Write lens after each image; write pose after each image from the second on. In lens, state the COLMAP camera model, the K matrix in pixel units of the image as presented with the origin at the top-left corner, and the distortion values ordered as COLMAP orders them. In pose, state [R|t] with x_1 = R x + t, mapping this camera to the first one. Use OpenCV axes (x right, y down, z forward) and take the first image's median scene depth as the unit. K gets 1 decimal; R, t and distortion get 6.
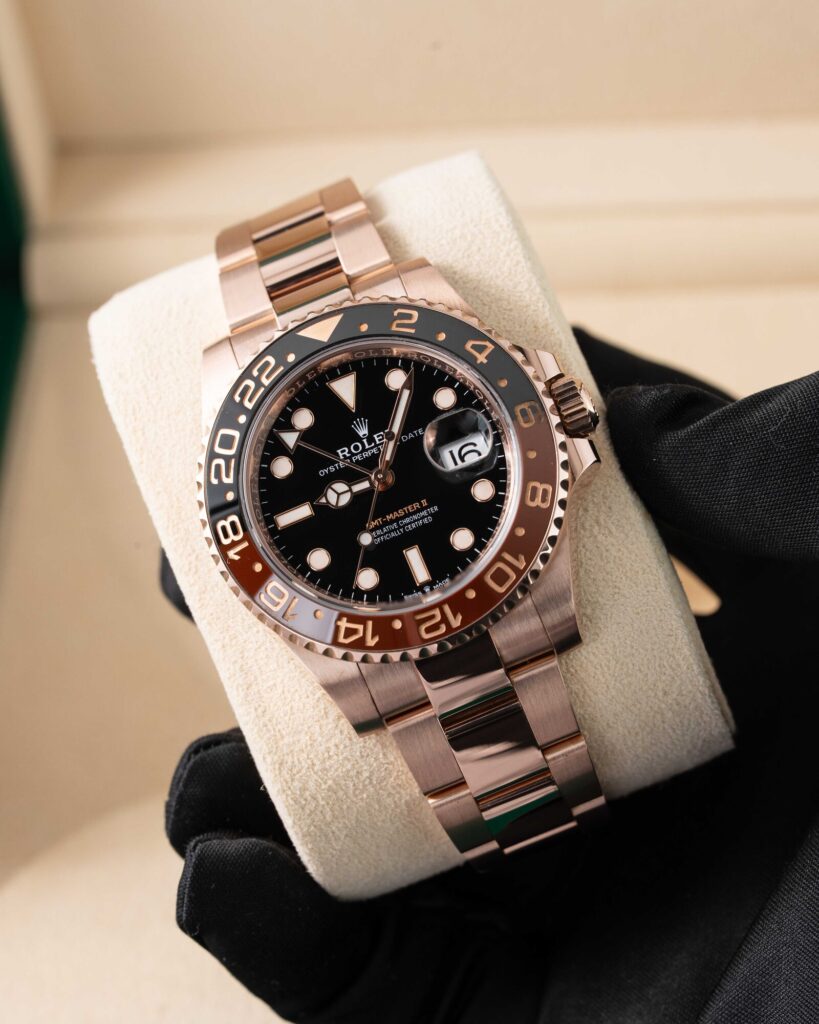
lens RADIAL K [[5167.3, 0, 407.8], [0, 5167.3, 510.8], [0, 0, 1]] dist [-0.115986, 0.000000]
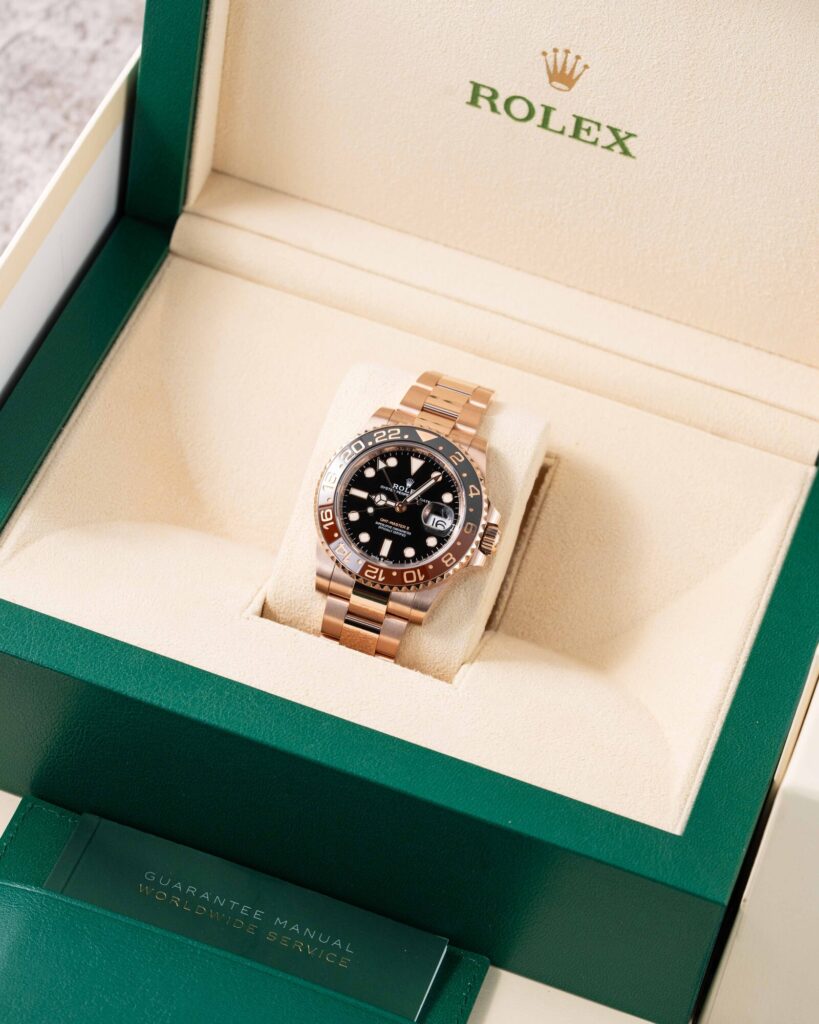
lens RADIAL K [[5167.3, 0, 410.8], [0, 5167.3, 512.1], [0, 0, 1]] dist [-0.115986, 0.000000]
pose [[0.753123, 0.652900, -0.080788, 0.173164], [-0.652041, 0.757114, 0.040264, -0.093859], [0.087454, 0.022353, 0.995918, -1.141827]]
